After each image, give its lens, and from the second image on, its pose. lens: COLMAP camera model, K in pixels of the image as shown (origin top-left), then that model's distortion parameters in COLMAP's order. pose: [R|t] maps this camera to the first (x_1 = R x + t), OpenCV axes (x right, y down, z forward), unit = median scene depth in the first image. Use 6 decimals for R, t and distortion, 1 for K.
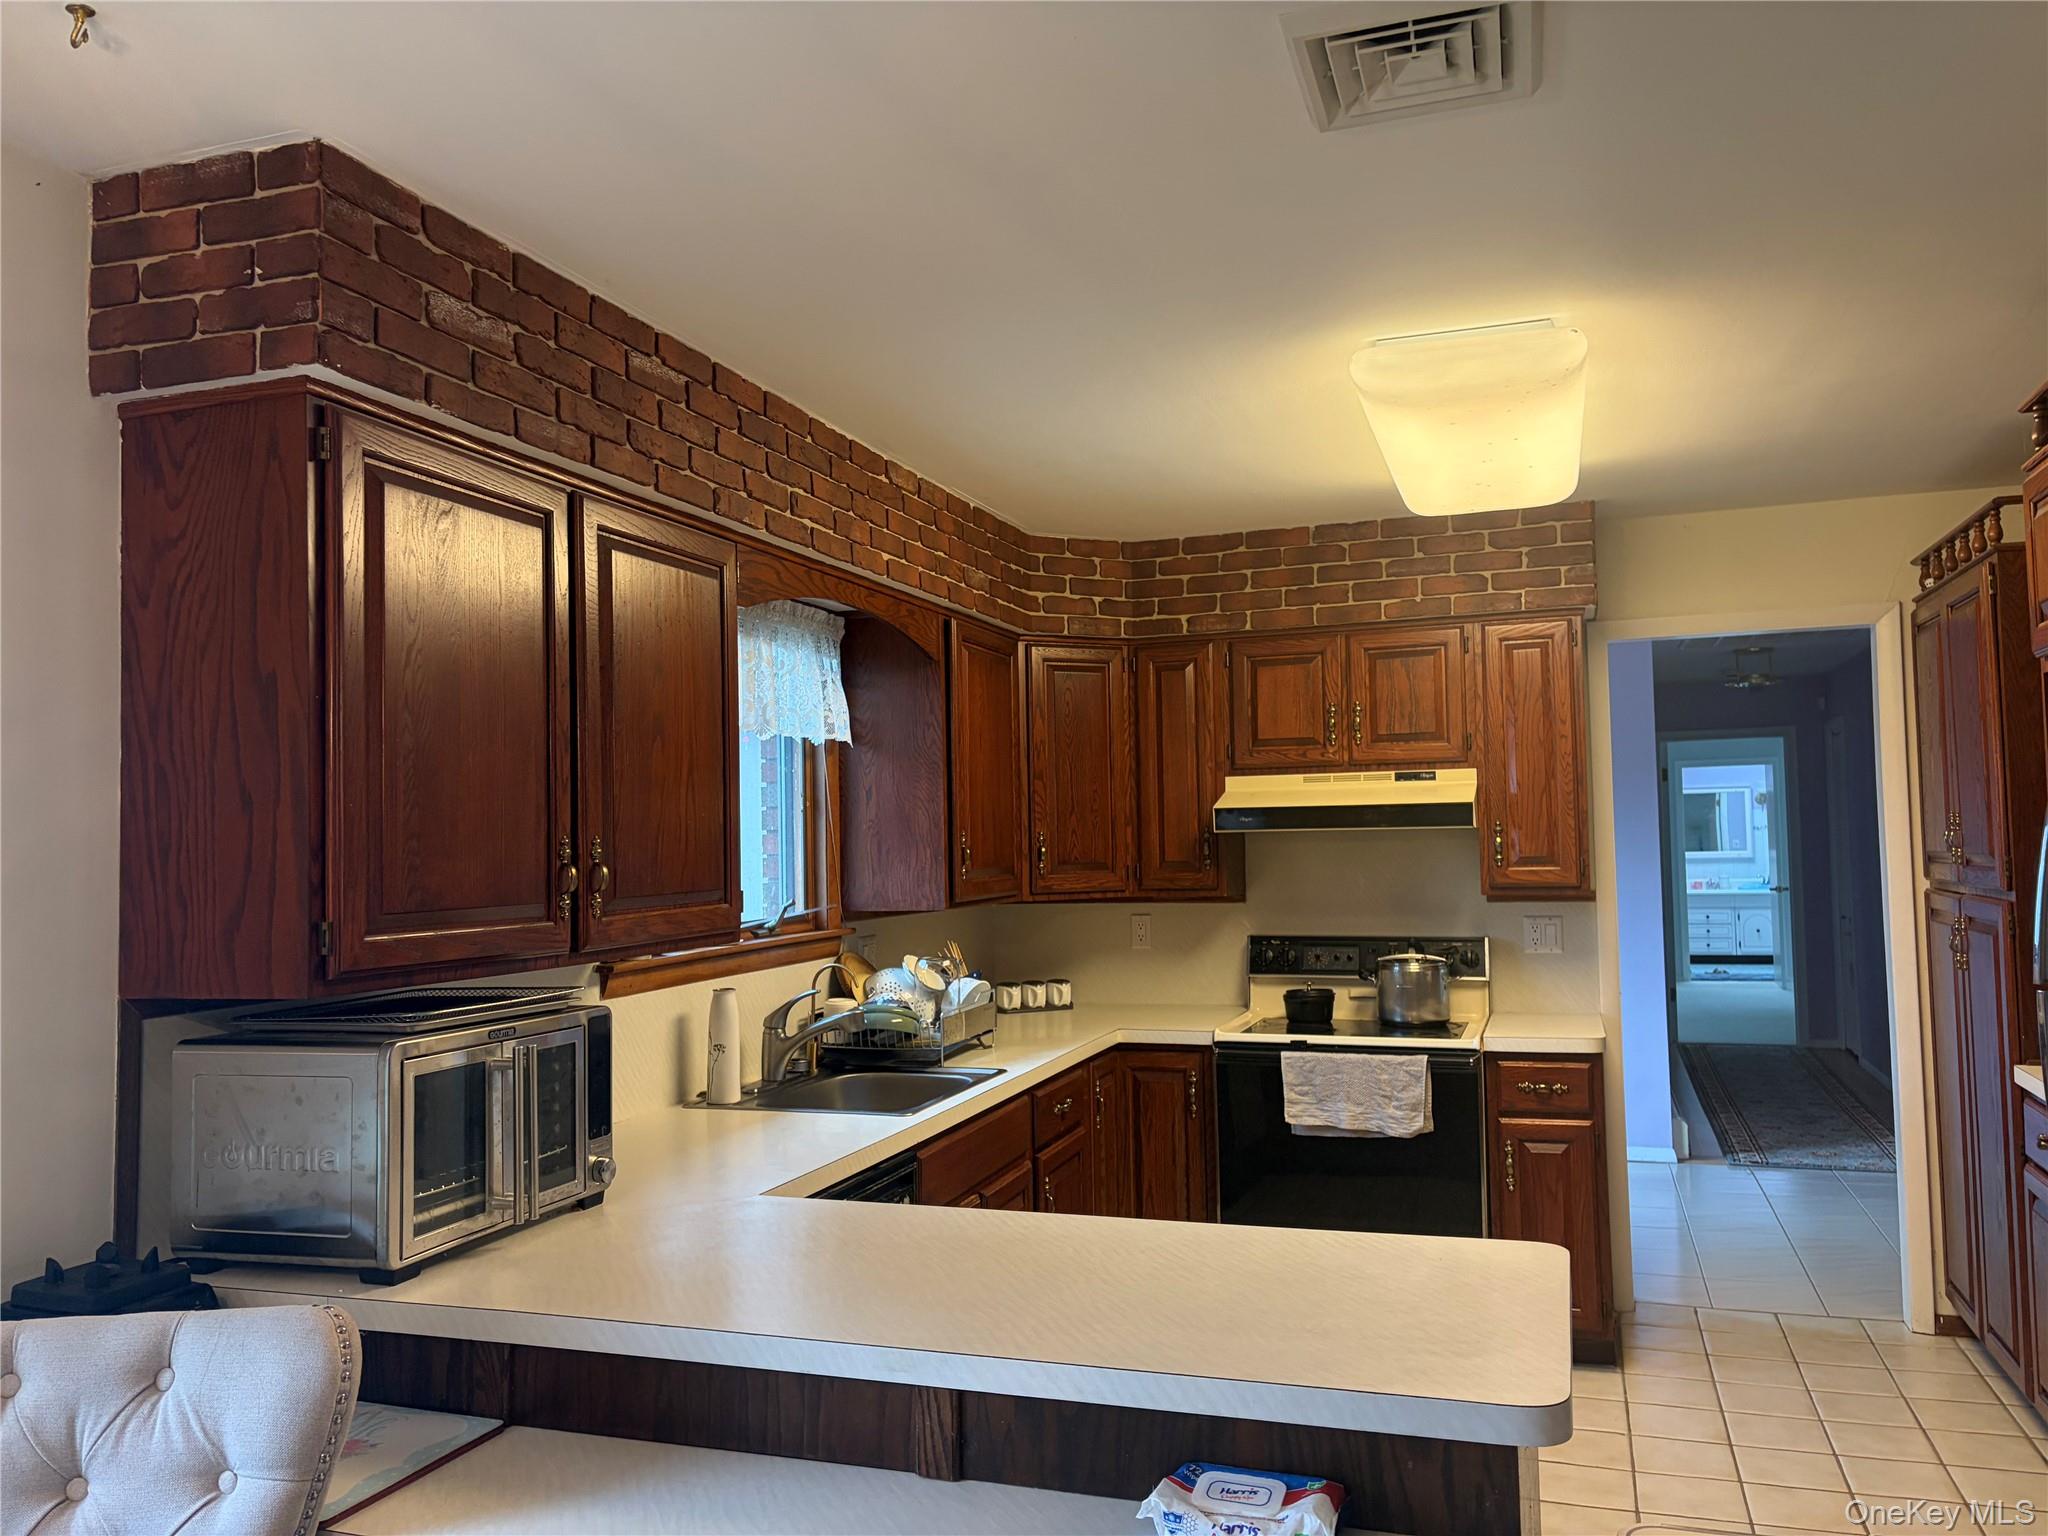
lens RADIAL K [[1548.5, 0, 1036.2], [0, 1548.5, 774.7], [0, 0, 1]] dist [0.053452, -0.053174]
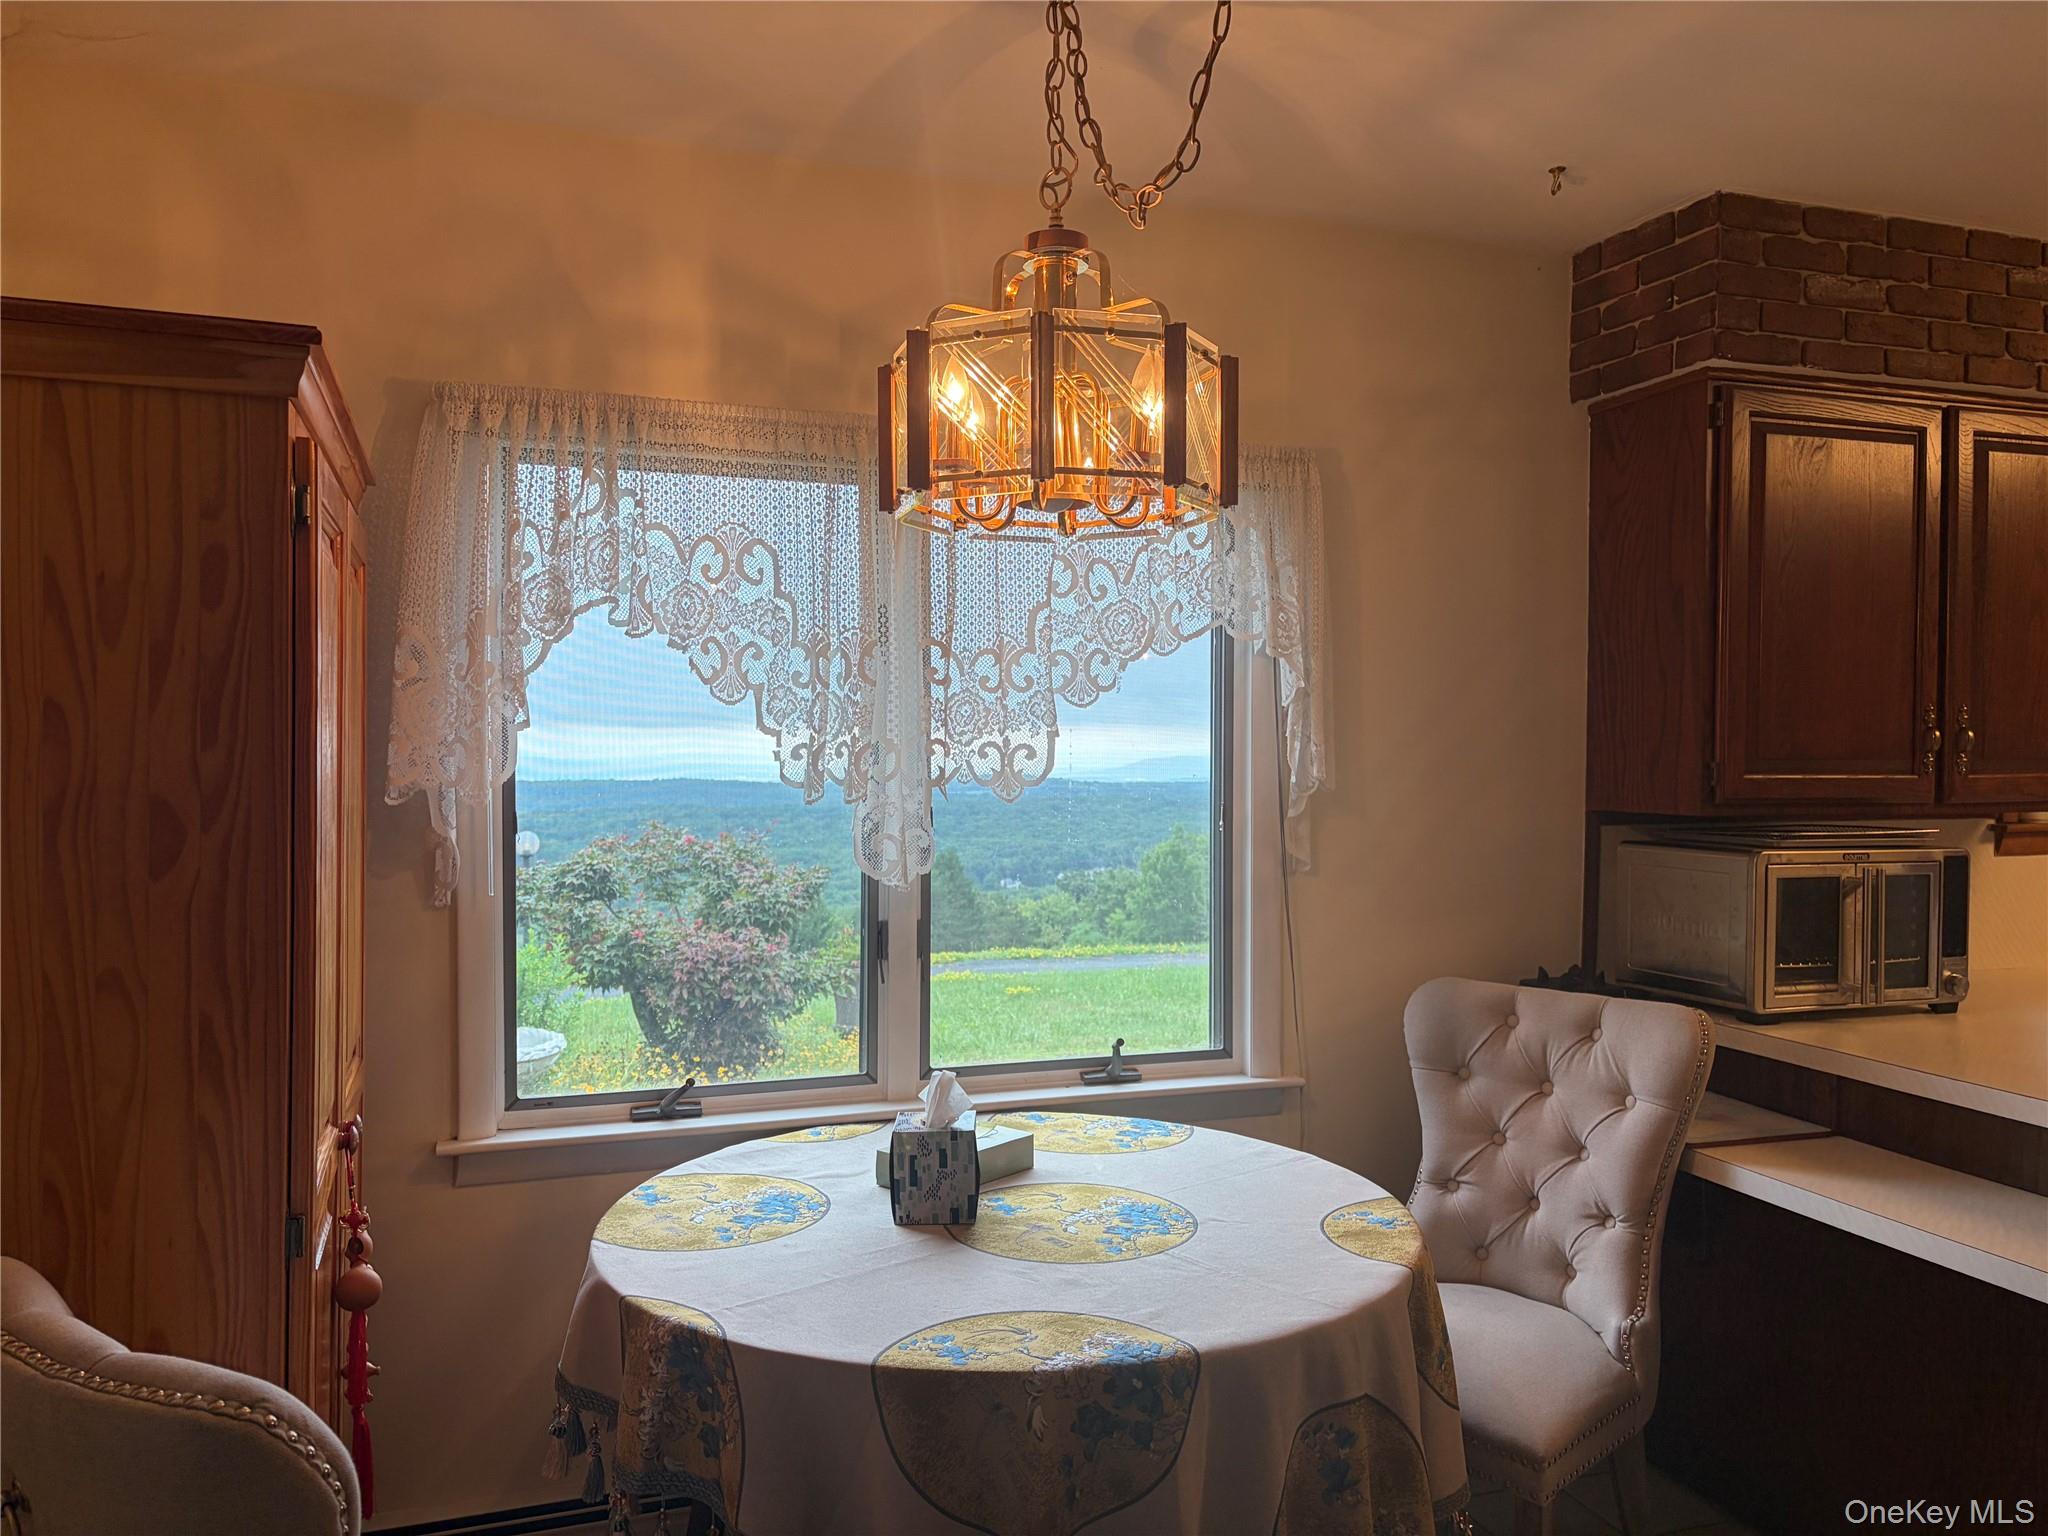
lens RADIAL K [[1548.5, 0, 1036.2], [0, 1548.5, 774.7], [0, 0, 1]] dist [0.053452, -0.053174]
pose [[0.617506, 0.040696, -0.785513, 0.250729], [0.018772, 0.997614, 0.066441, 0.001333], [0.786342, -0.055774, 0.615269, -0.315278]]
